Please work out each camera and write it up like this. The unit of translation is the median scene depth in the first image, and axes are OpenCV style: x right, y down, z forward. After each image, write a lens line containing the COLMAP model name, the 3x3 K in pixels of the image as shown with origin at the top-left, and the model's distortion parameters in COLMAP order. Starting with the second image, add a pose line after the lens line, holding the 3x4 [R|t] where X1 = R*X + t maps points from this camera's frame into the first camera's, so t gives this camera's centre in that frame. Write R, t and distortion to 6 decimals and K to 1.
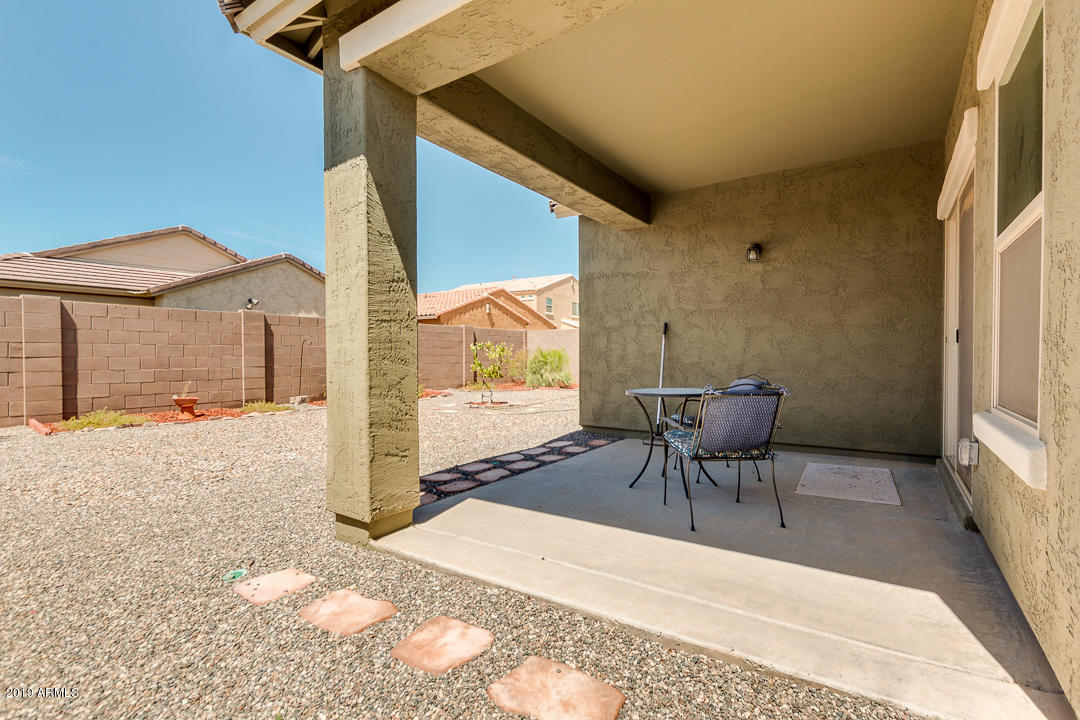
lens RADIAL K [[507.4, 0, 530.6], [0, 507.4, 366.9], [0, 0, 1]] dist [-0.000416, -0.000079]
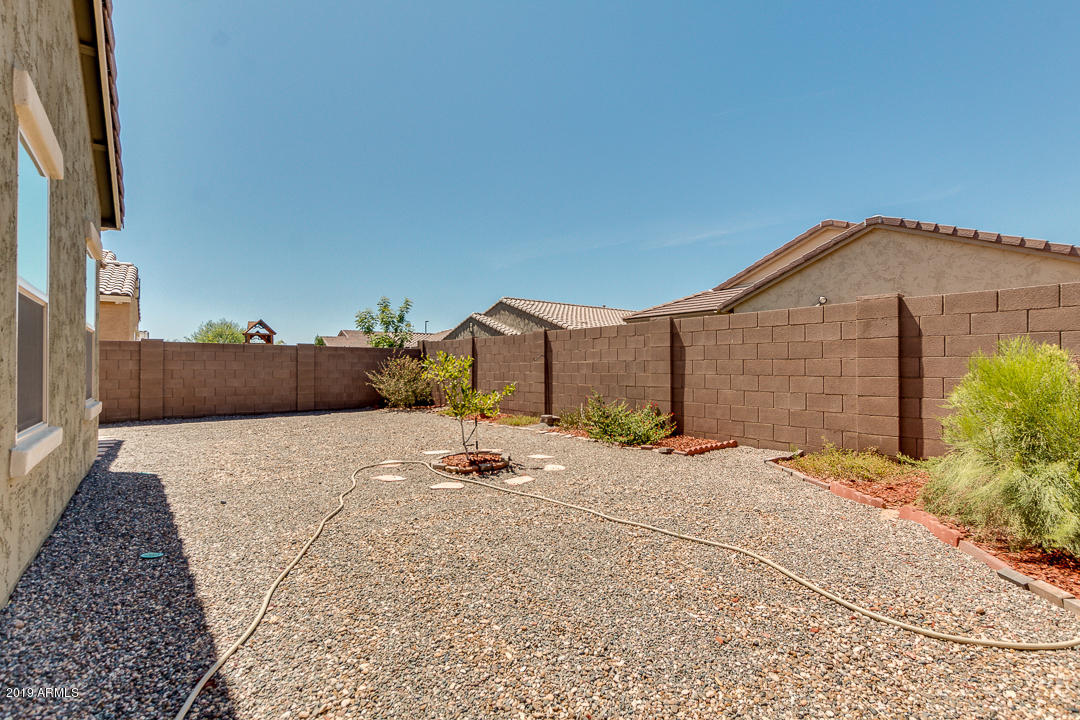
lens RADIAL K [[507.4, 0, 530.6], [0, 507.4, 366.9], [0, 0, 1]] dist [-0.000416, -0.000079]
pose [[-0.304508, -0.003923, -0.952502, 0.296441], [-0.022654, 0.999738, 0.003125, -0.022906], [0.952240, 0.022529, -0.304517, 0.825276]]
